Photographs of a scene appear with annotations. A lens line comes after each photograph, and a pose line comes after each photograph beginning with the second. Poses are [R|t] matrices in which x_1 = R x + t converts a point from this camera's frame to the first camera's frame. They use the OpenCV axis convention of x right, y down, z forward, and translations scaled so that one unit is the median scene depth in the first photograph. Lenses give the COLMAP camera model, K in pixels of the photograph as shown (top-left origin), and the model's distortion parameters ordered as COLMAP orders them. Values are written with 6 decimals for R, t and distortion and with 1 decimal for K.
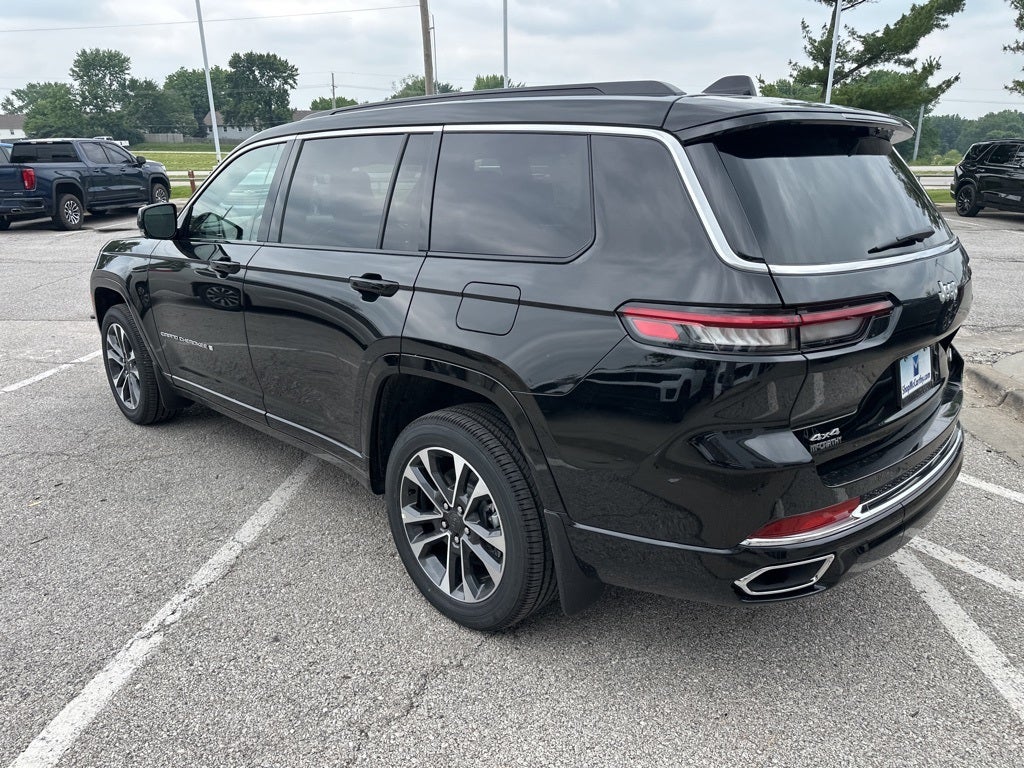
lens RADIAL K [[723.2, 0, 512.0], [0, 723.2, 384.0], [0, 0, 1]] dist [0.026698, -0.028698]
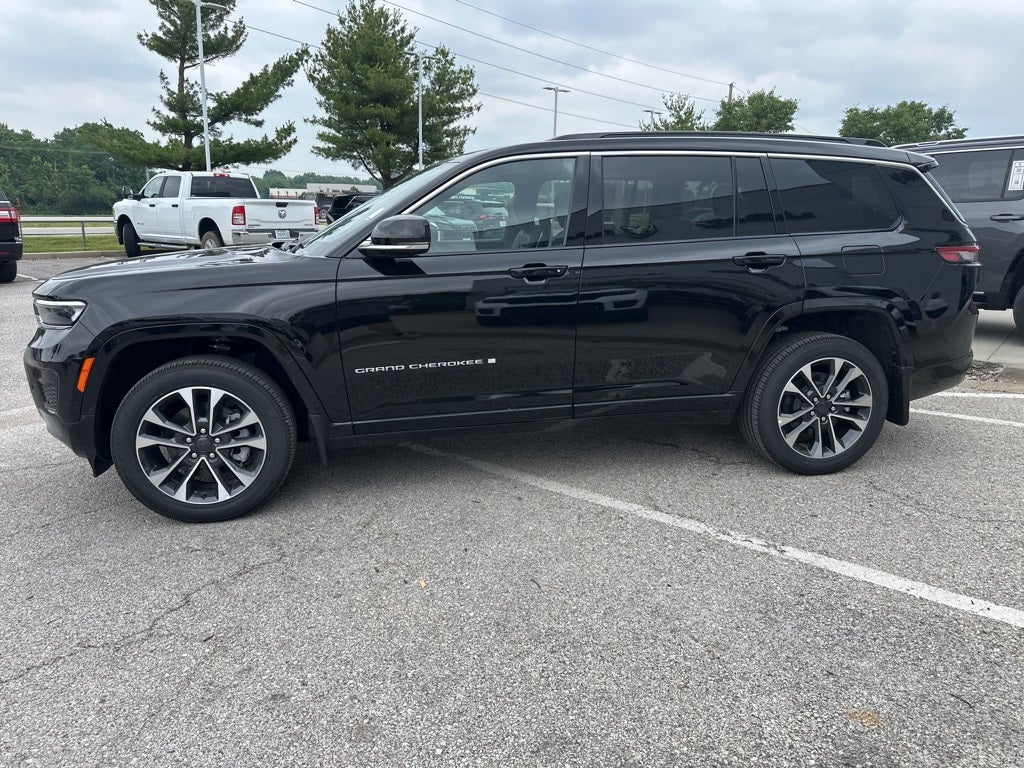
lens RADIAL K [[722.3, 0, 510.2], [0, 722.3, 376.0], [0, 0, 1]] dist [0.025549, -0.031418]
pose [[0.570778, -0.170215, 0.803268, -1.456969], [0.231364, 0.971979, 0.041565, -0.079573], [-0.787834, 0.162123, 0.594166, 0.514786]]
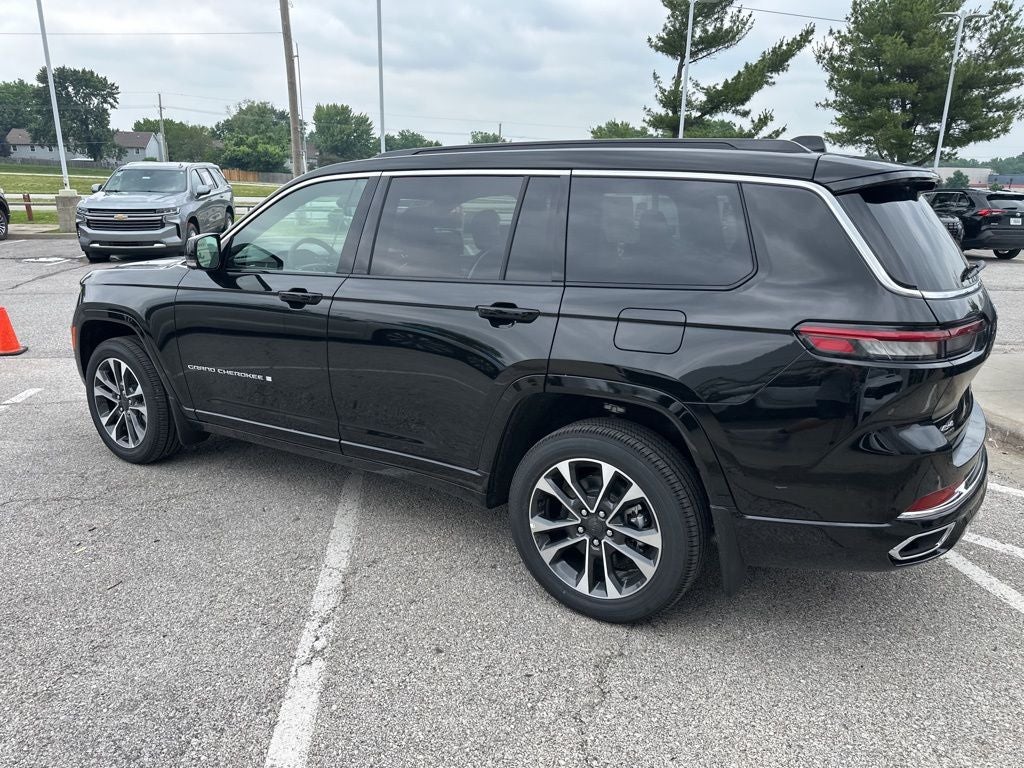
lens RADIAL K [[723.2, 0, 512.0], [0, 723.2, 384.0], [0, 0, 1]] dist [0.026698, -0.028698]
pose [[0.977727, -0.032303, 0.207381, -0.365056], [0.040436, 0.998565, -0.035100, 0.007396], [-0.205950, 0.042704, 0.977630, -0.050083]]
